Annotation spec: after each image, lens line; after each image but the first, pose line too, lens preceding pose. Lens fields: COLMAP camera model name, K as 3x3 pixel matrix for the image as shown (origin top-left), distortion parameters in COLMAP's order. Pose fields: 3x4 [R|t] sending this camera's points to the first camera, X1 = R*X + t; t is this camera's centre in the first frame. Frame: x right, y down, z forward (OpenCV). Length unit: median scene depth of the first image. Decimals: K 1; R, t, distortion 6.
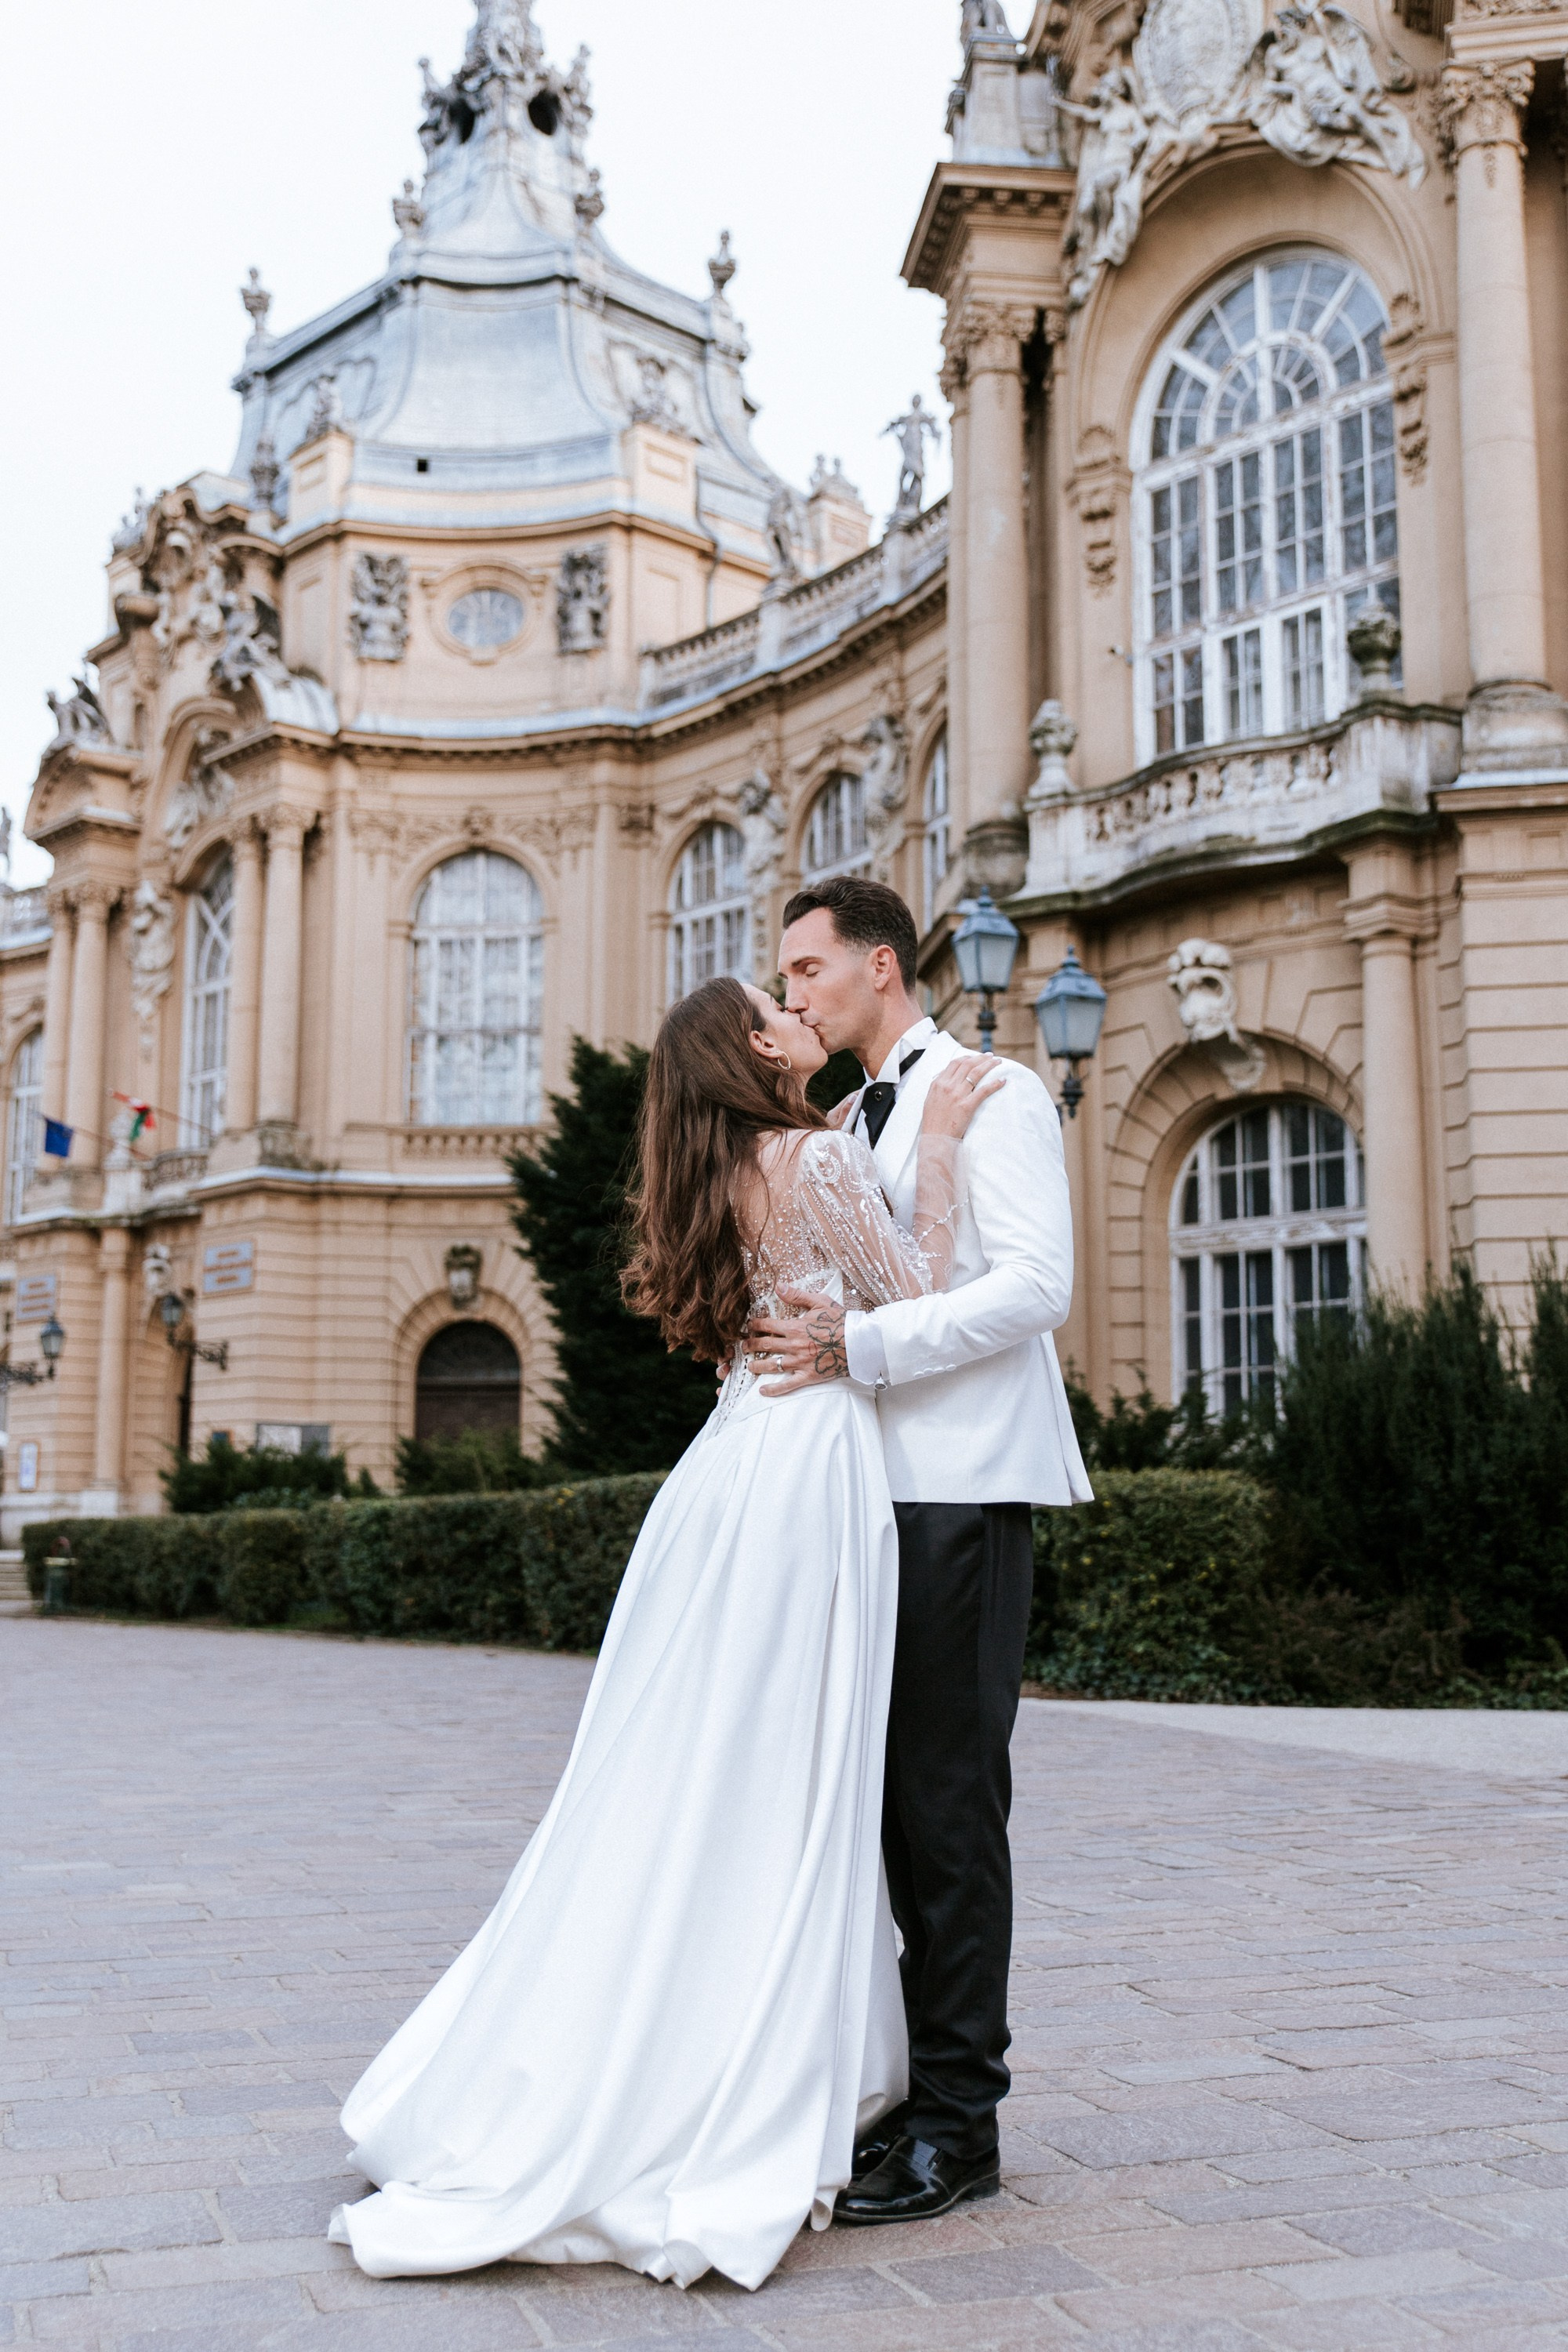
lens RADIAL K [[3081.0, 0, 922.1], [0, 3081.0, 1293.1], [0, 0, 1]] dist [0.026398, 0.000000]
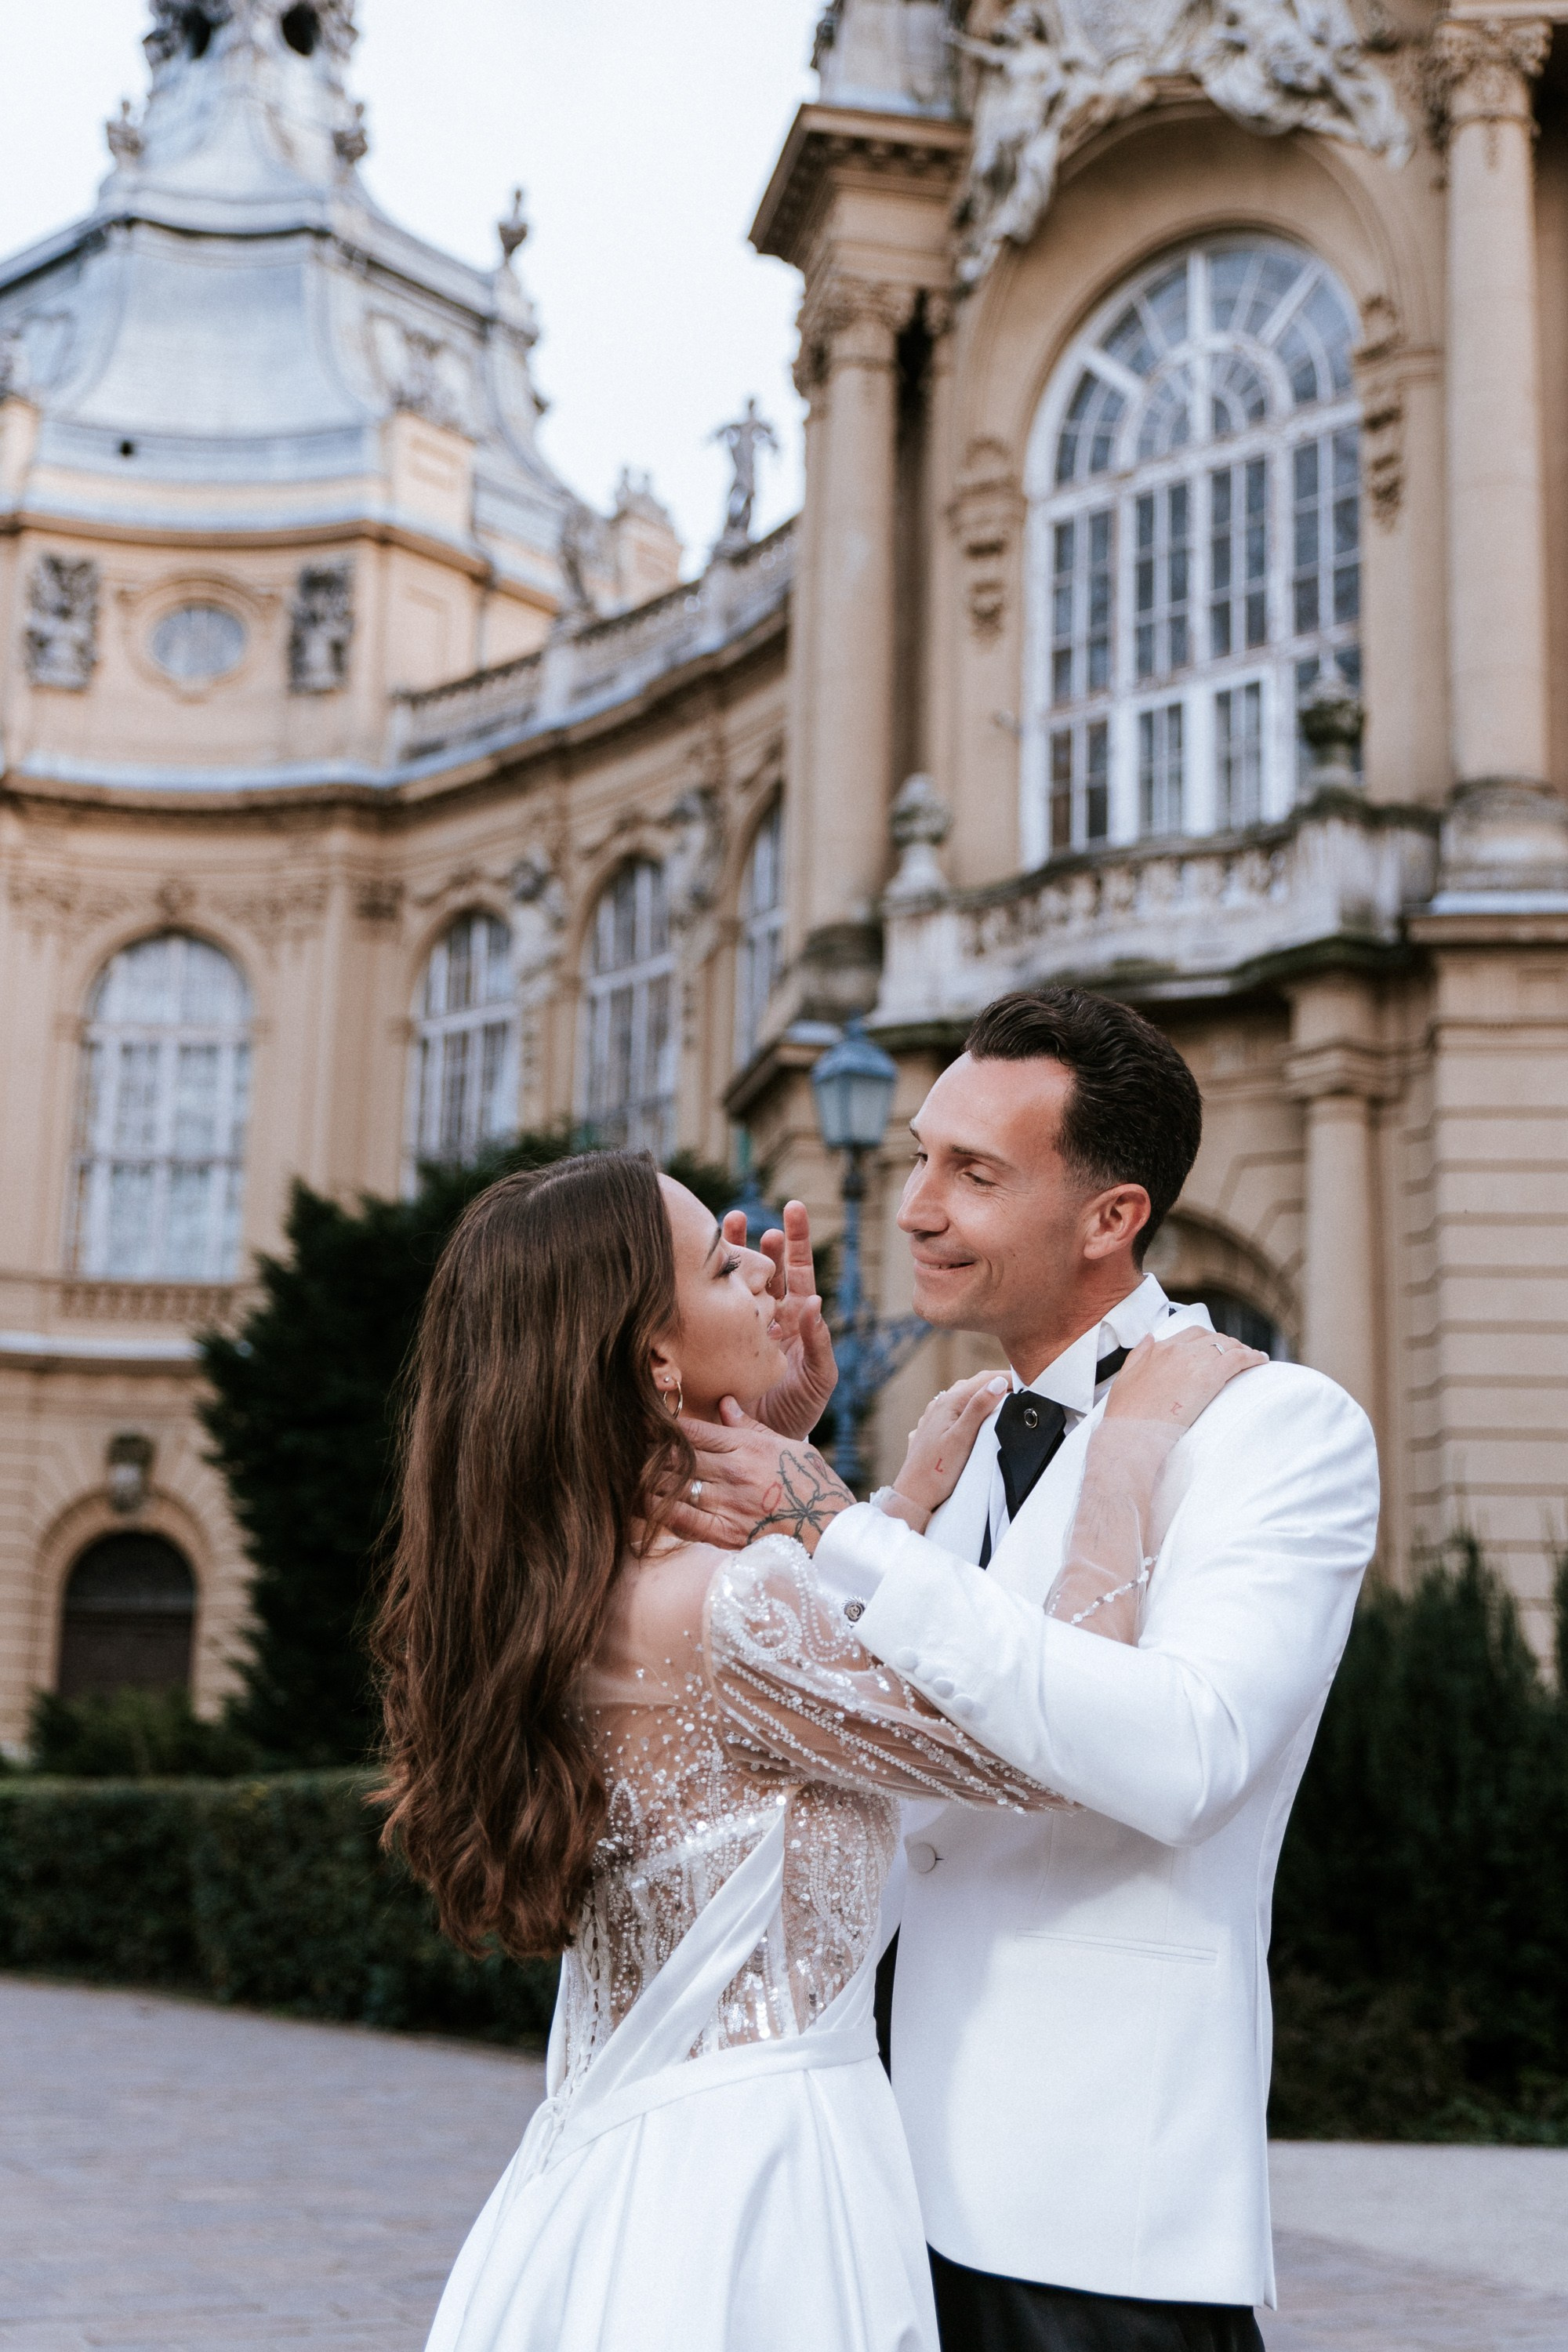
lens RADIAL K [[2959.6, 0, 772.2], [0, 2959.6, 1248.8], [0, 0, 1]] dist [0.011139, 0.000000]
pose [[0.996982, 0.039986, 0.066540, -0.041391], [-0.036979, 0.998265, -0.045828, -0.035866], [-0.068257, 0.043229, 0.996731, 0.254154]]
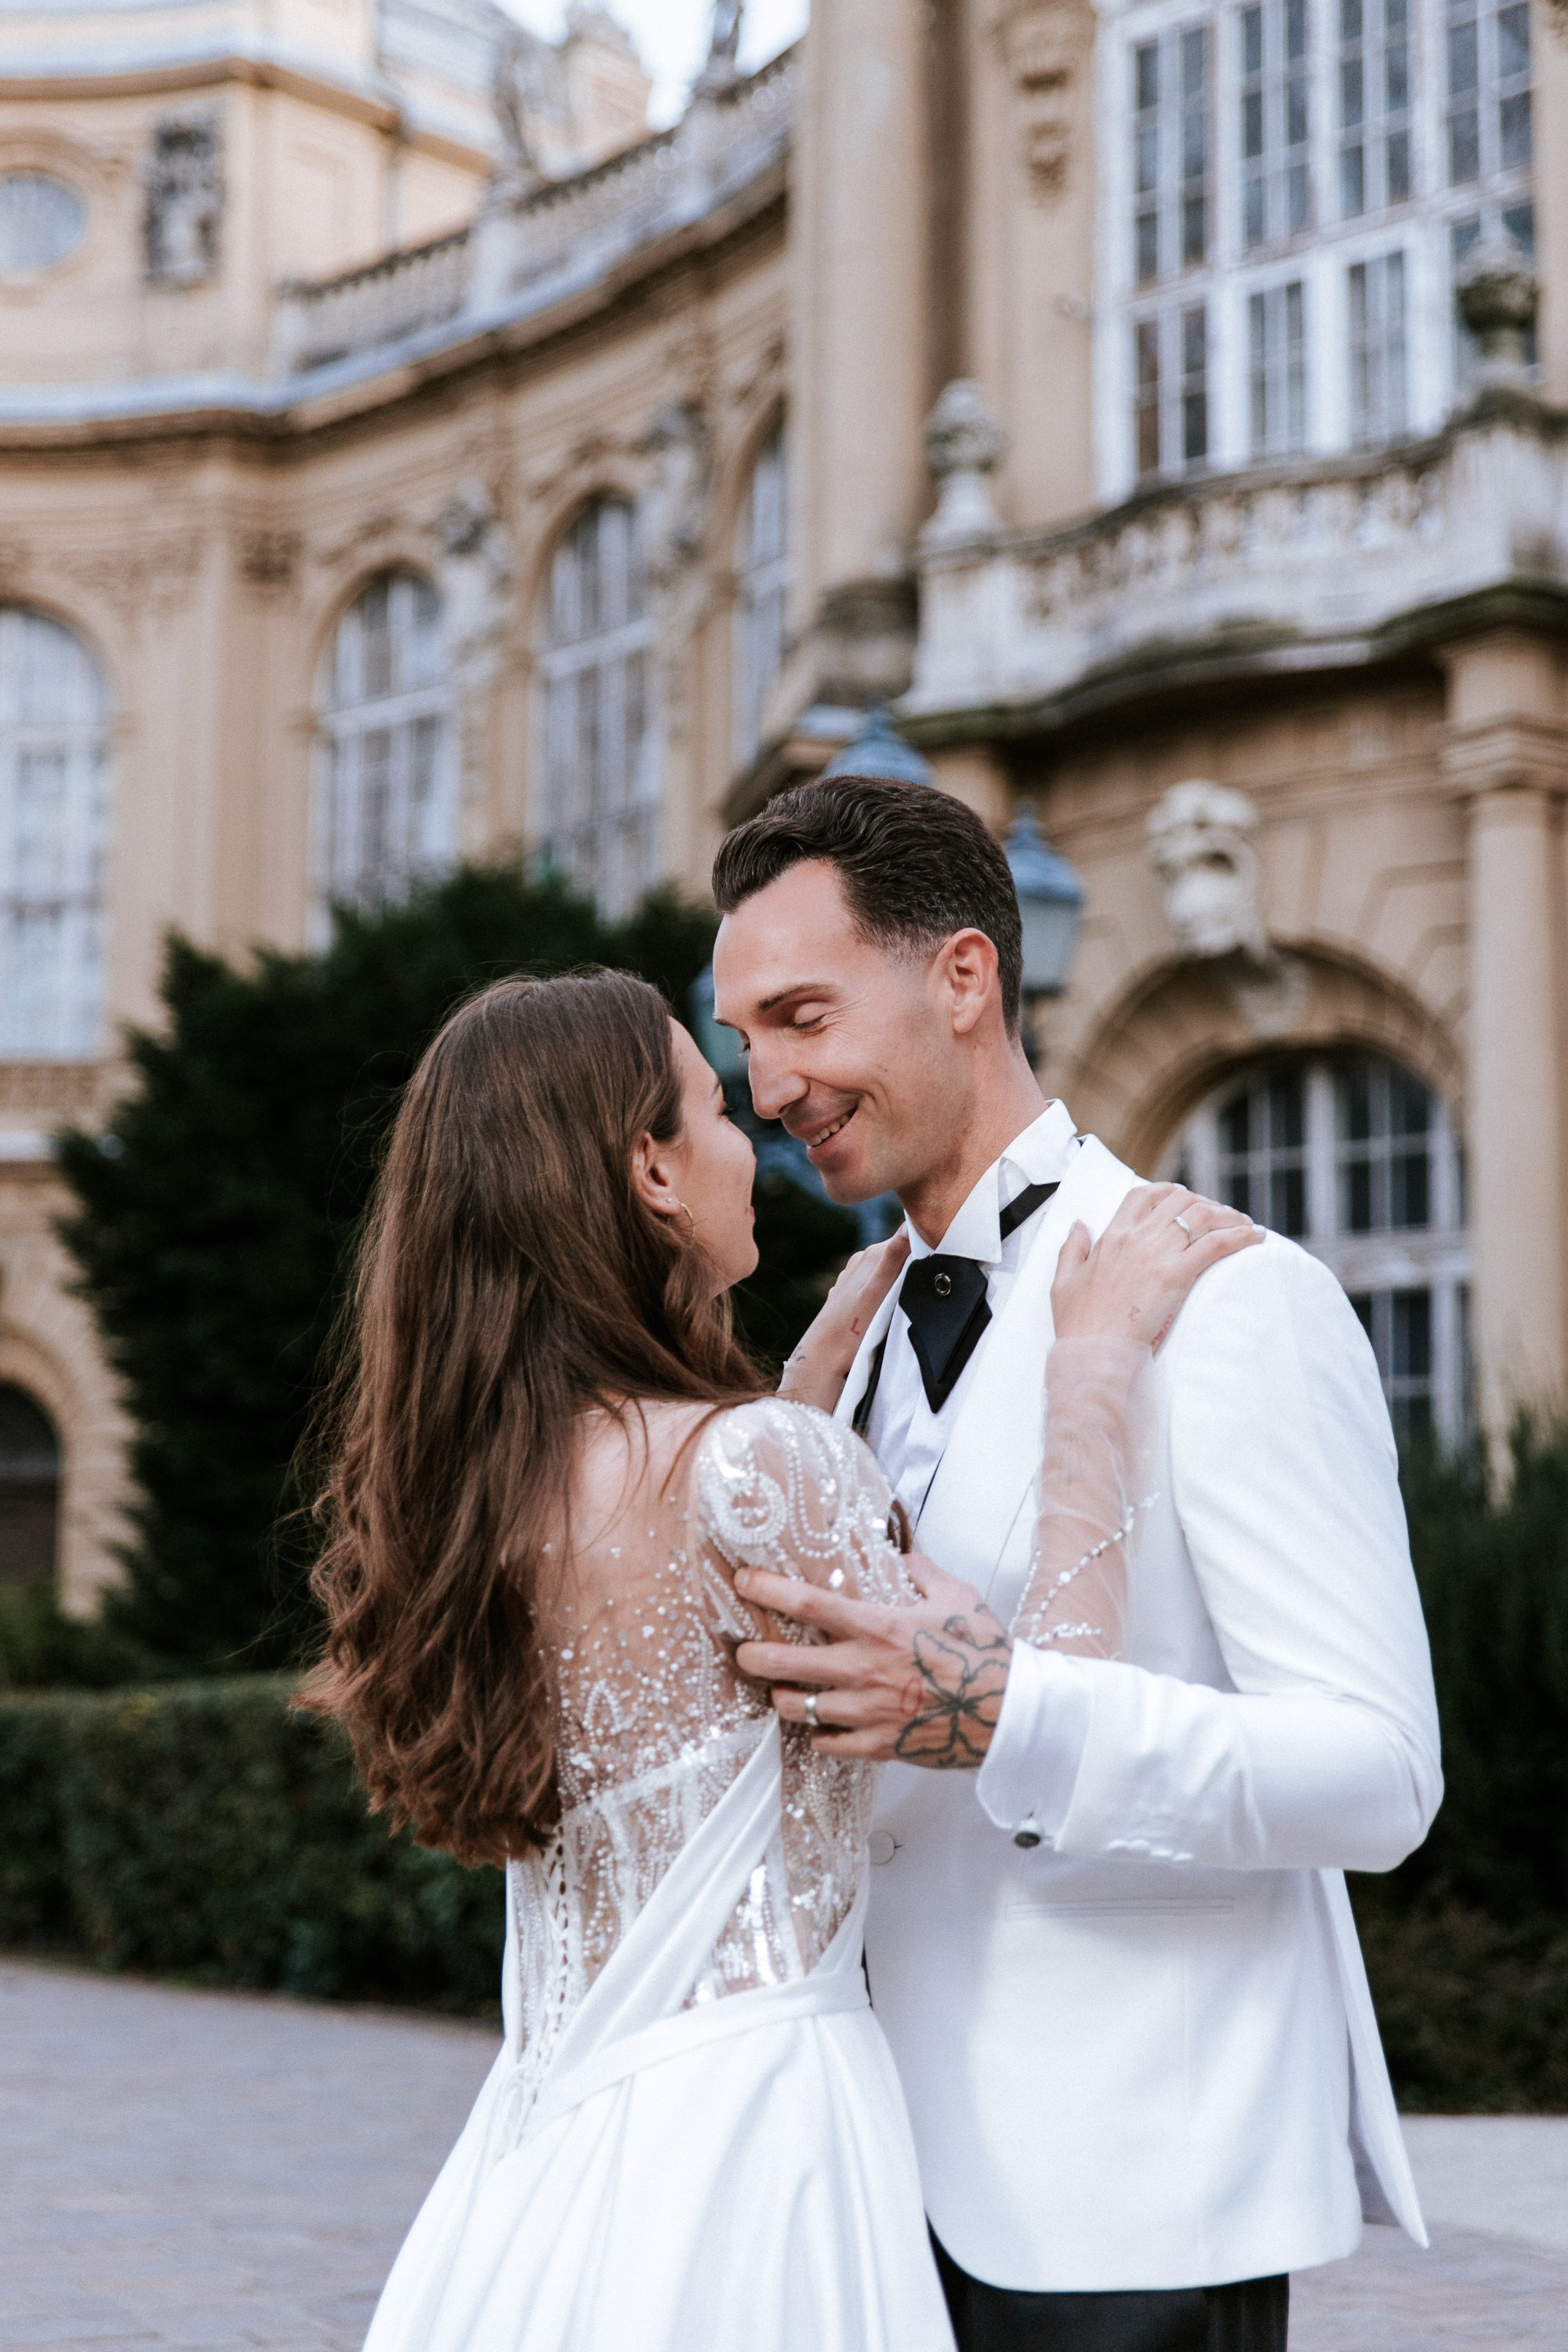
lens RADIAL K [[3950.1, 0, 797.5], [0, 3950.1, 1201.9], [0, 0, 1]] dist [0.031776, 0.000000]
pose [[0.998149, 0.015335, 0.058855, -0.034274], [-0.016079, 0.999796, 0.012187, -0.040499], [-0.058656, -0.013111, 0.998192, 0.223023]]
